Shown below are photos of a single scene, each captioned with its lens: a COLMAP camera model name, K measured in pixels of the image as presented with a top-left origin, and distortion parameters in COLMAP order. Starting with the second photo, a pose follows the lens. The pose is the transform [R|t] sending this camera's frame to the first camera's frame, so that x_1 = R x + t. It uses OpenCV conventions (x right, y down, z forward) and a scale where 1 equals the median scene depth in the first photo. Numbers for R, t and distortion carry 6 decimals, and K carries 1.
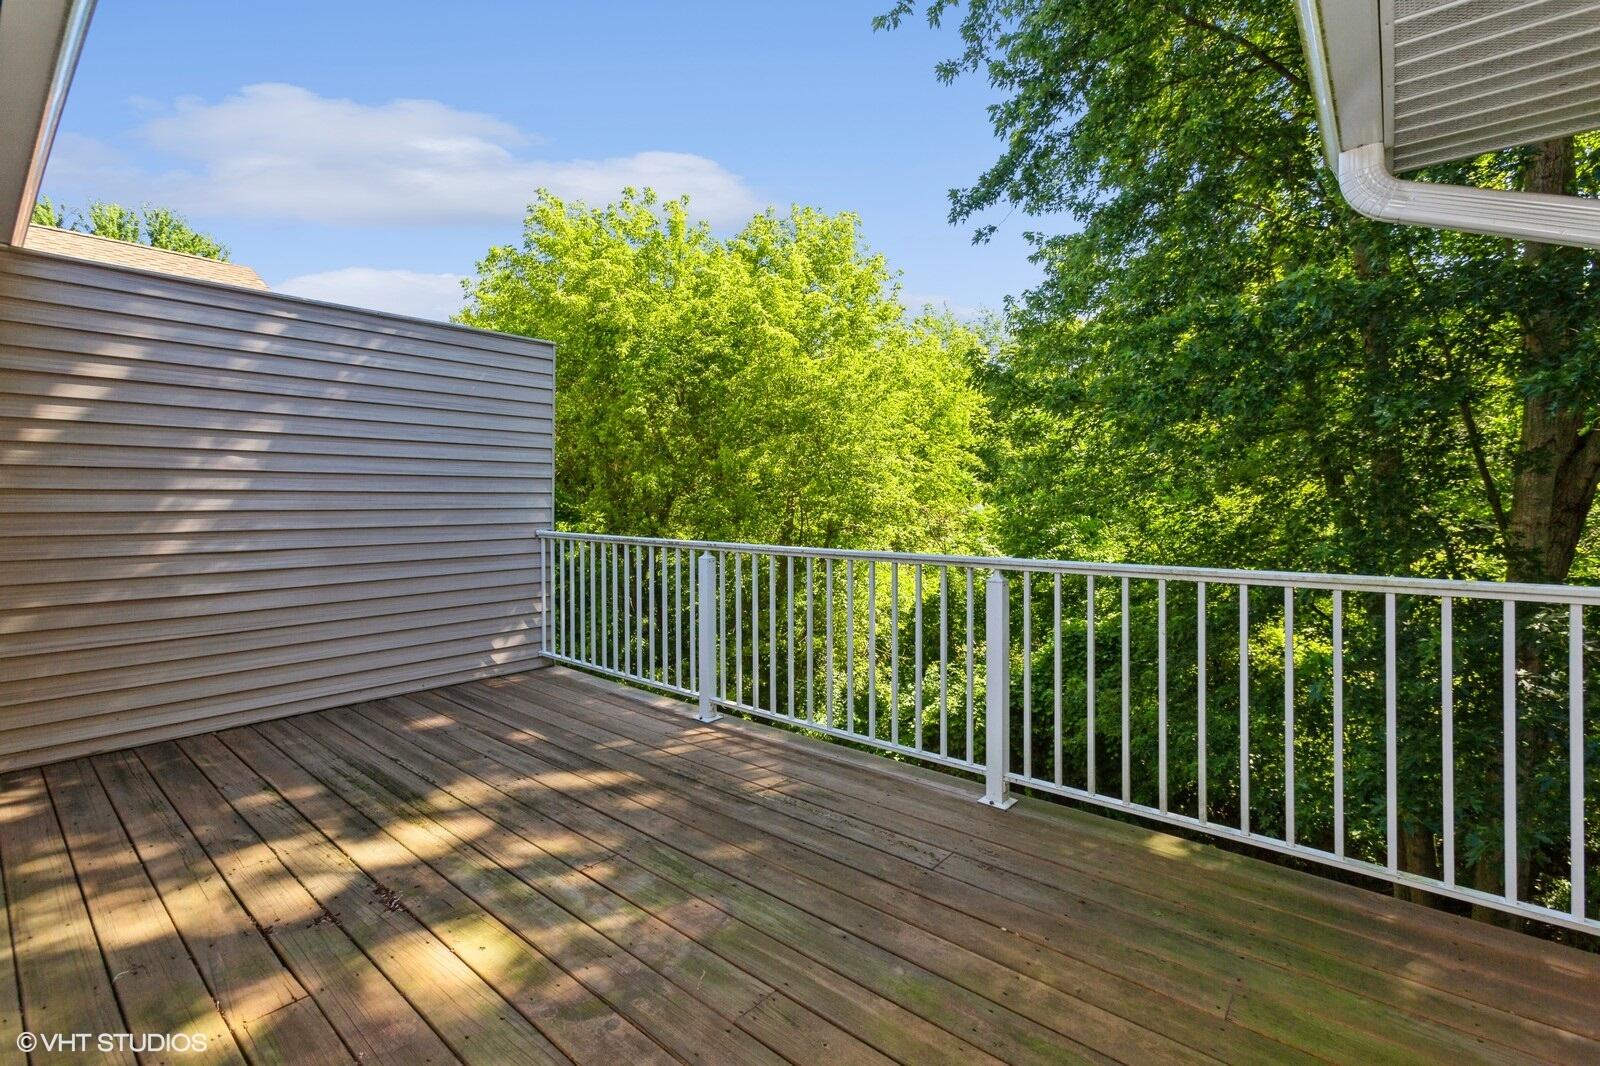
lens RADIAL K [[727.3, 0, 795.1], [0, 727.3, 484.6], [0, 0, 1]] dist [-0.034684, 0.012249]
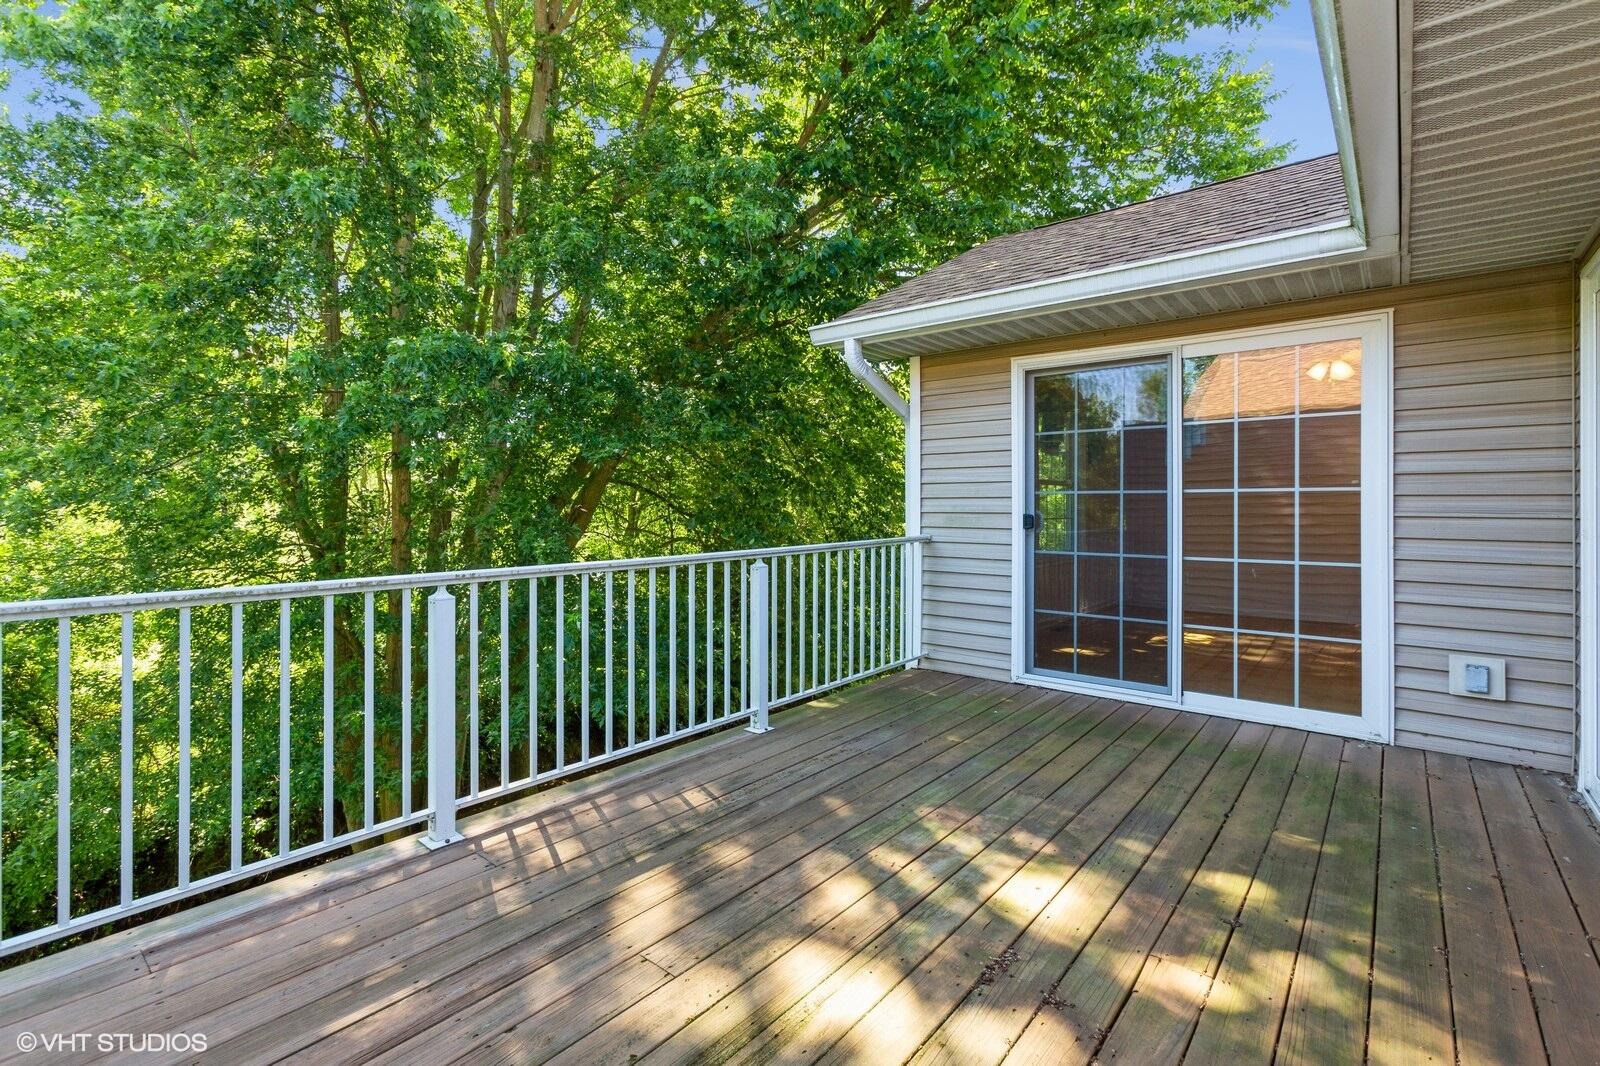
lens RADIAL K [[736.9, 0, 794.7], [0, 736.9, 504.8], [0, 0, 1]] dist [-0.016398, 0.011787]
pose [[-0.012226, 0.001781, 0.999924, -1.020379], [-0.010796, 0.999940, -0.001913, 0.018410], [-0.999867, -0.010818, -0.012206, 0.886664]]
